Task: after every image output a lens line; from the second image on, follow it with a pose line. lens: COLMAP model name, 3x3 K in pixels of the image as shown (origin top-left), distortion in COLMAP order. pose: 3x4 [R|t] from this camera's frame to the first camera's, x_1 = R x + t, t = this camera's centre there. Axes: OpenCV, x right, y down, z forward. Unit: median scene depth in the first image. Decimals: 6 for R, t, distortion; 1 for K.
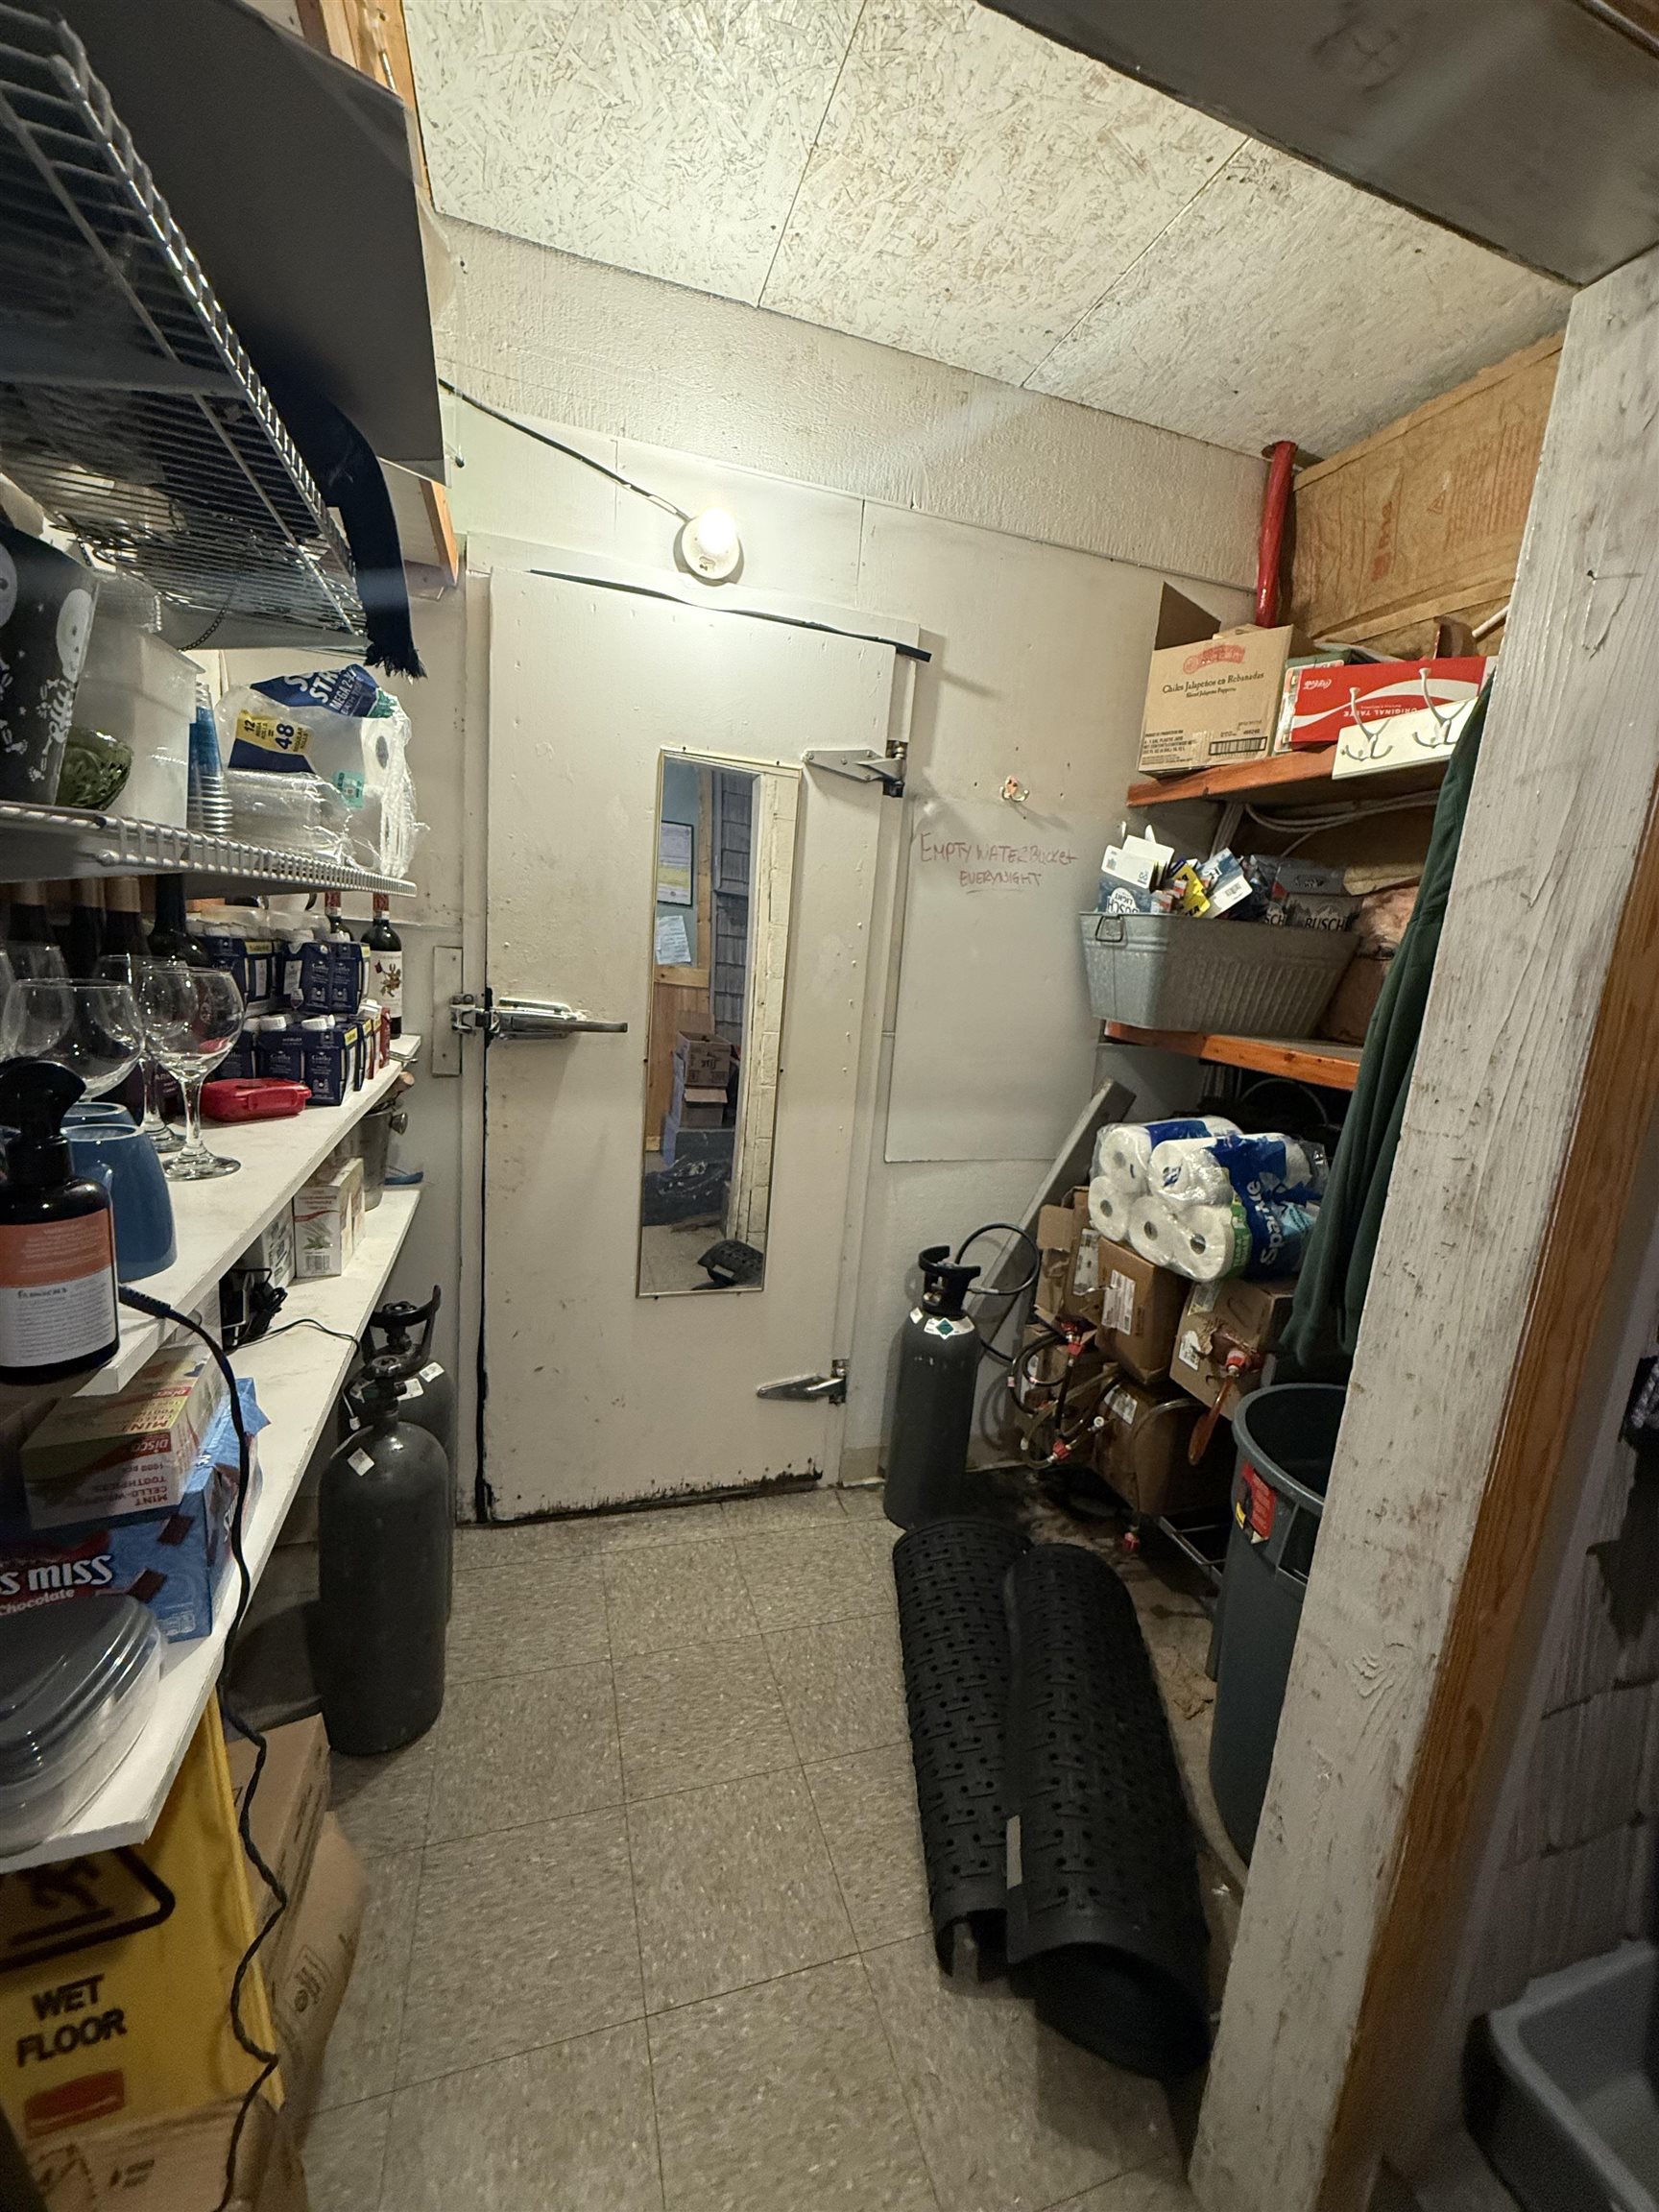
lens RADIAL K [[883.2, 0, 831.3], [0, 883.2, 1102.6], [0, 0, 1]] dist [-0.004638, 0.000160]
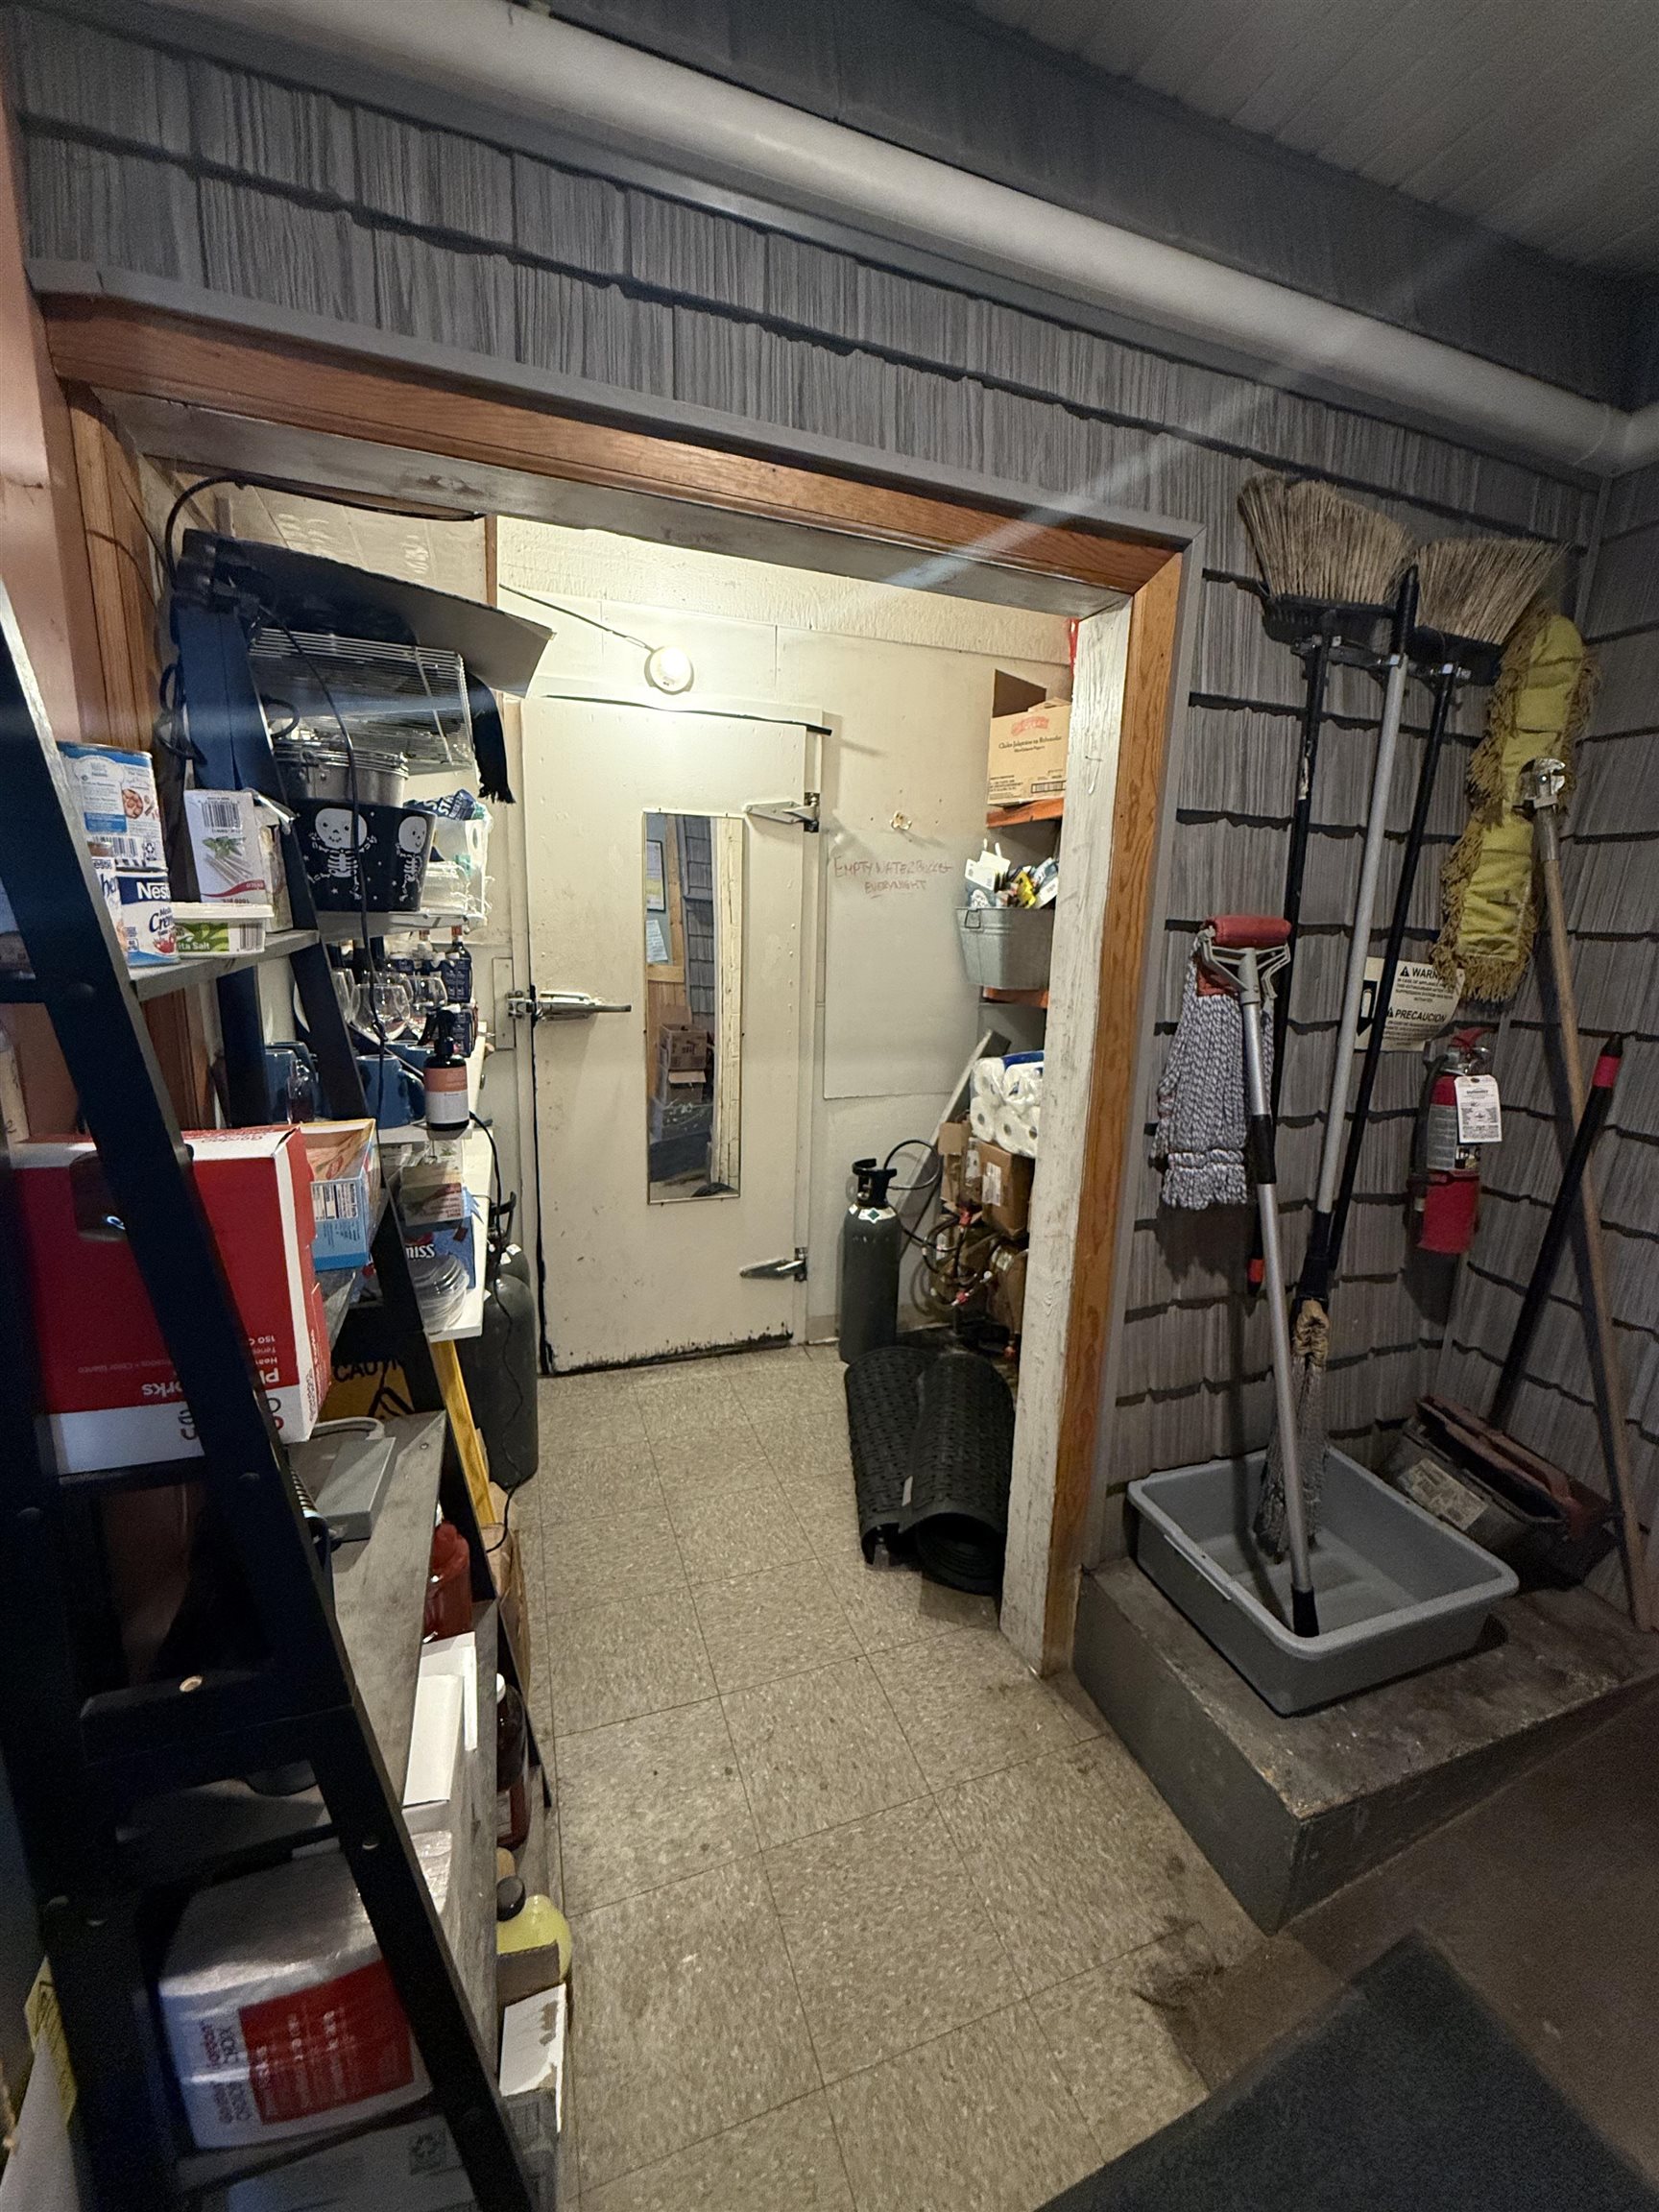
lens RADIAL K [[883.2, 0, 837.7], [0, 883.2, 1104.1], [0, 0, 1]] dist [-0.004638, 0.000160]
pose [[0.997832, -0.059091, 0.028992, 0.046080], [0.058707, 0.998178, 0.013931, 0.064097], [-0.029762, -0.012199, 0.999483, -0.401063]]
